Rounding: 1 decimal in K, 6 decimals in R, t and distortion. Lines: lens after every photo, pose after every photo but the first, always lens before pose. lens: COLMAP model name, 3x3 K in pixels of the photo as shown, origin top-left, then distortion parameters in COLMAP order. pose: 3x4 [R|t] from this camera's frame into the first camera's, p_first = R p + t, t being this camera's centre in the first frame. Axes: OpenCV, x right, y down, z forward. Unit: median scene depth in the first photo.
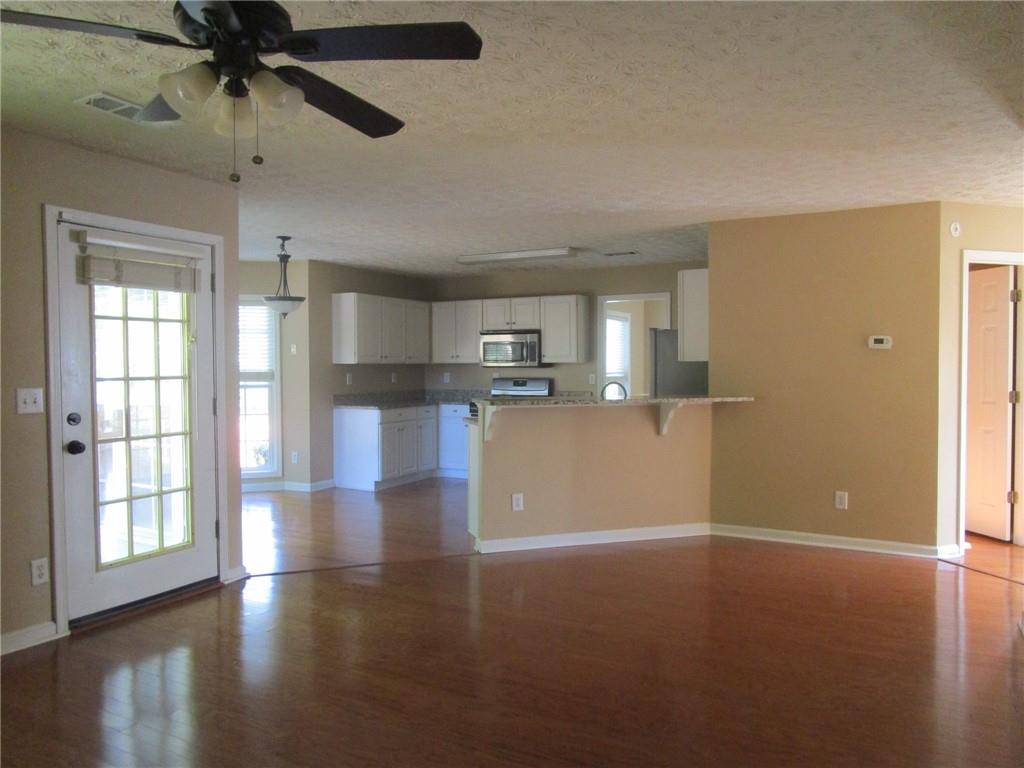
lens RADIAL K [[734.8, 0, 510.7], [0, 734.8, 387.5], [0, 0, 1]] dist [-0.013254, -0.001909]
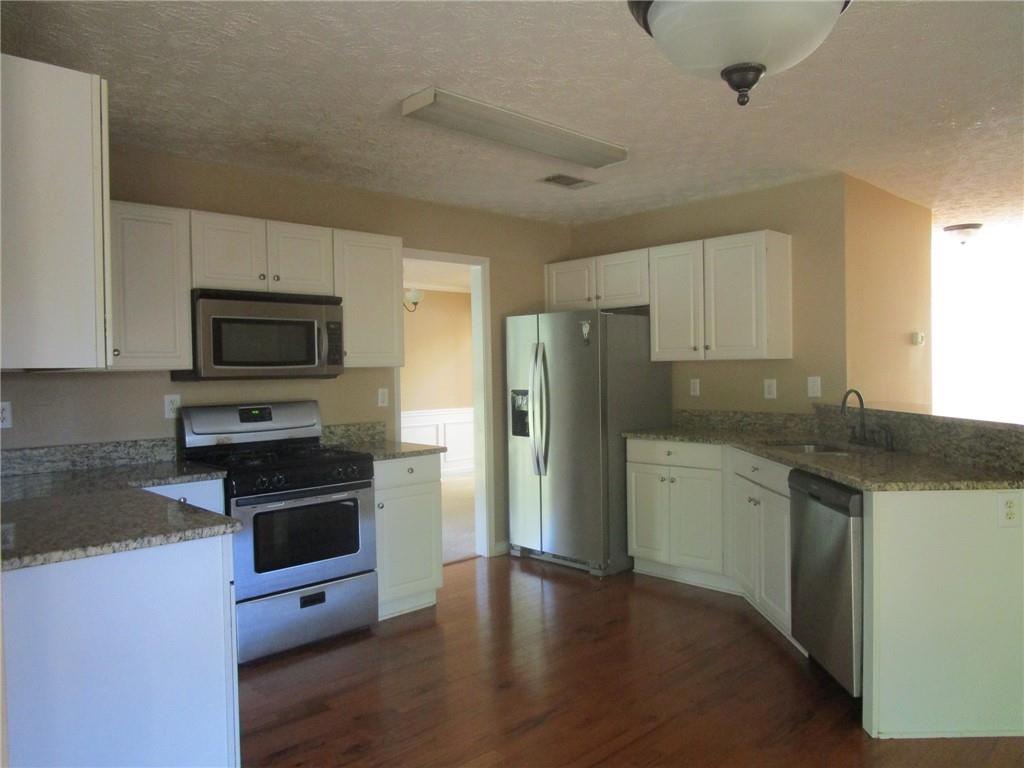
lens RADIAL K [[734.8, 0, 516.4], [0, 734.8, 384.9], [0, 0, 1]] dist [-0.013254, -0.001909]
pose [[0.323353, -0.023734, 0.945981, -0.377974], [0.045857, 0.998904, 0.009387, -0.021944], [-0.945167, 0.040344, 0.324087, 0.748018]]
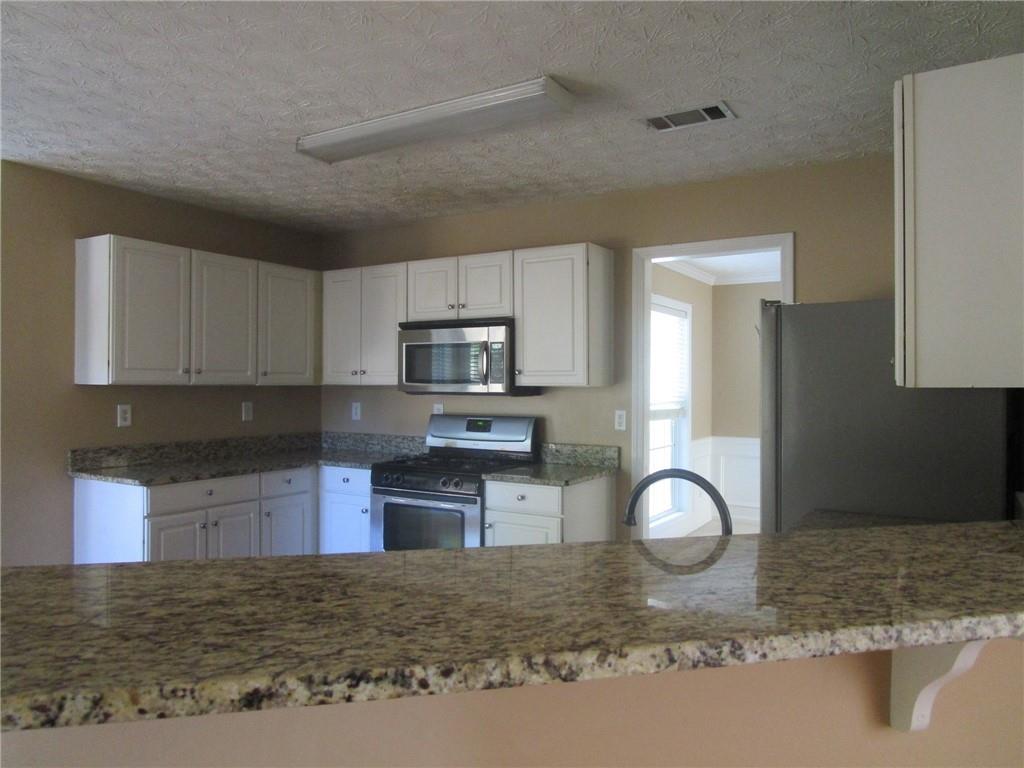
lens RADIAL K [[734.8, 0, 507.0], [0, 734.8, 381.9], [0, 0, 1]] dist [-0.013254, -0.001909]
pose [[0.997752, 0.008055, -0.066531, 0.070021], [-0.010328, 0.999372, -0.033901, -0.019968], [0.066217, 0.034512, 0.997208, 0.522095]]
